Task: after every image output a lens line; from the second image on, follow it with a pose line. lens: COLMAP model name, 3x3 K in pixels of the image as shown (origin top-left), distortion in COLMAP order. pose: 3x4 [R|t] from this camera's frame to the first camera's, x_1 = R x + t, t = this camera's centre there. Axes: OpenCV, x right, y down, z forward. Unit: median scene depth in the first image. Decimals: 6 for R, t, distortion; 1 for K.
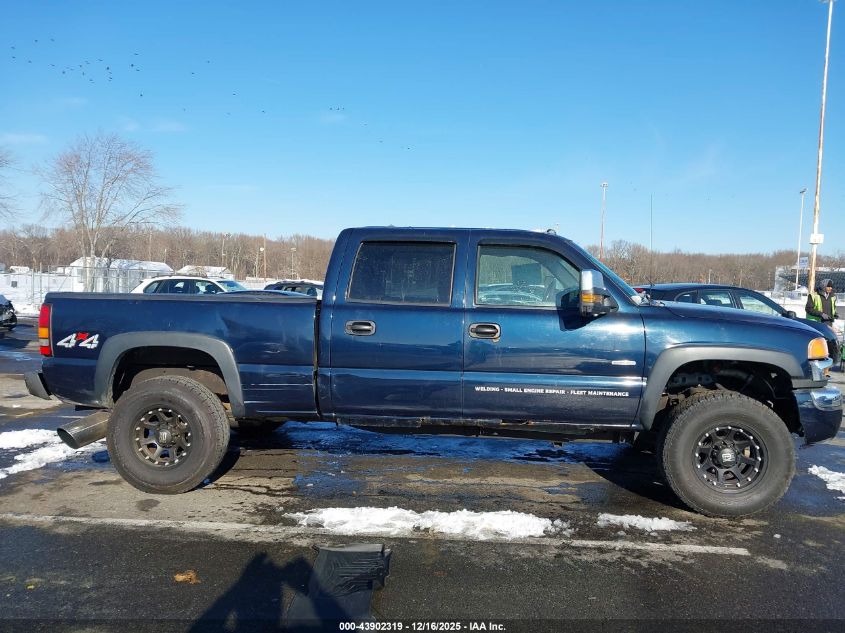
lens RADIAL K [[641.3, 0, 422.5], [0, 641.3, 316.5], [0, 0, 1]] dist [0.049481, -0.063082]
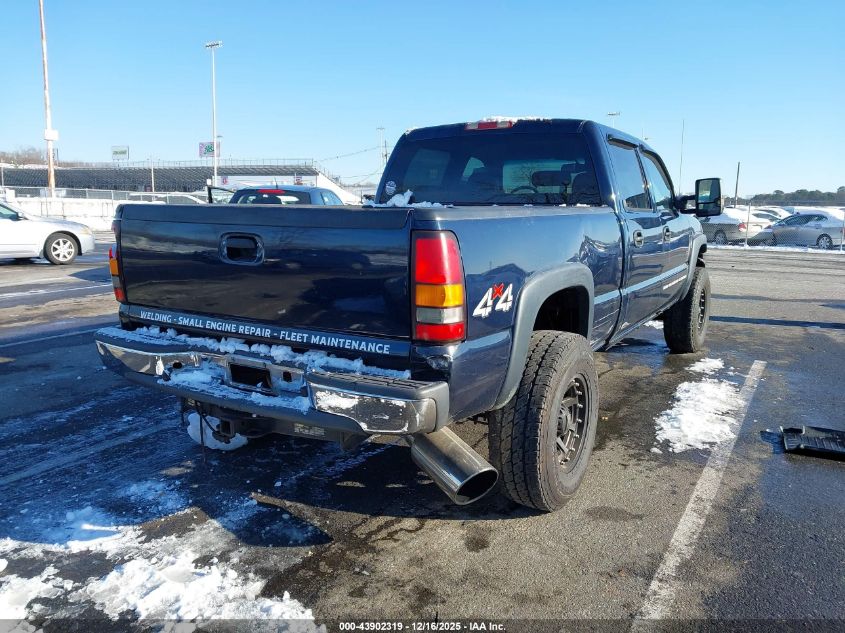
lens RADIAL K [[641.3, 0, 422.5], [0, 641.3, 316.5], [0, 0, 1]] dist [0.049481, -0.063082]
pose [[0.466317, -0.172683, 0.867599, -1.072009], [0.036464, 0.983681, 0.176189, -0.046060], [-0.883866, -0.050524, 0.465004, 0.858449]]
